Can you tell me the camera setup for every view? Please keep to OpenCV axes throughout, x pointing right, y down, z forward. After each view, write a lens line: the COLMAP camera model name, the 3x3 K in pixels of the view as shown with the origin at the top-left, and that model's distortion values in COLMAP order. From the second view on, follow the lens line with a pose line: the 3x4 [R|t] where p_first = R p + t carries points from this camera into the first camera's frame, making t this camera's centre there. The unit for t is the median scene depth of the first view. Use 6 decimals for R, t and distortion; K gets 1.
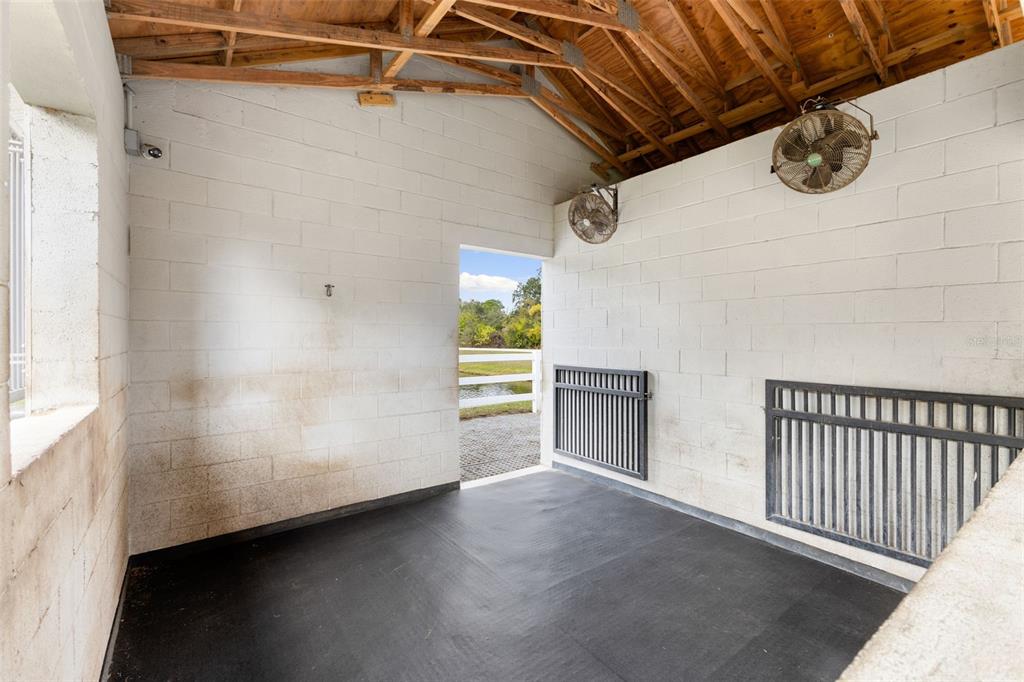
lens RADIAL K [[447.7, 0, 516.4], [0, 447.7, 339.5], [0, 0, 1]] dist [-0.000084, -0.000195]
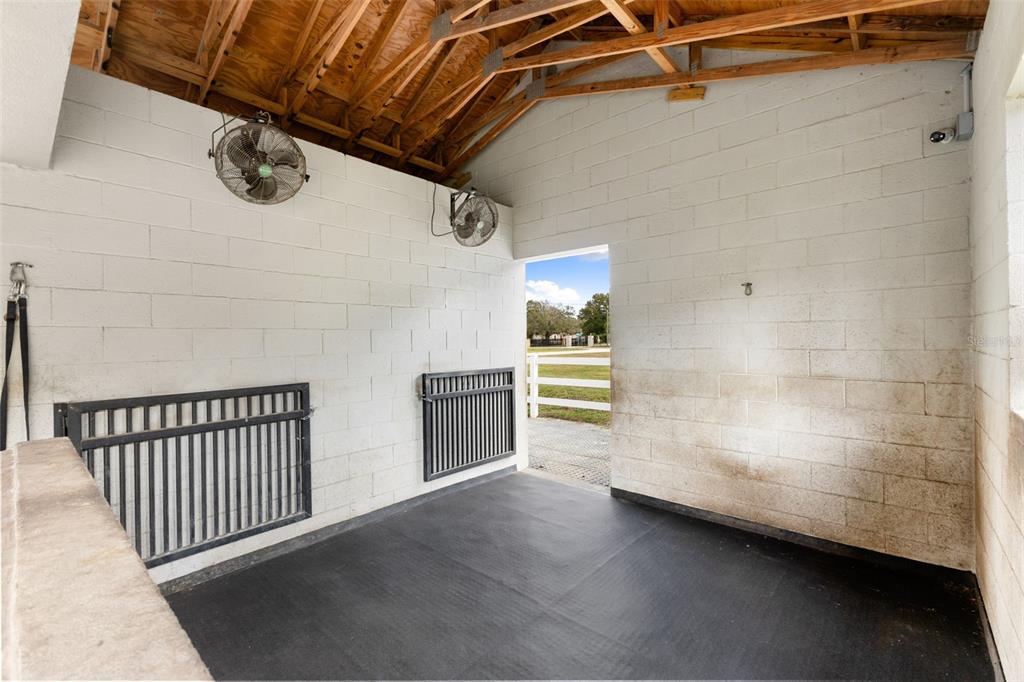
lens RADIAL K [[447.7, 0, 516.4], [0, 447.7, 339.5], [0, 0, 1]] dist [-0.000084, -0.000195]
pose [[-0.207285, 0.003166, 0.978276, -0.465644], [0.023343, 0.999726, 0.001710, 0.001702], [-0.978002, 0.023190, -0.207302, 0.632835]]
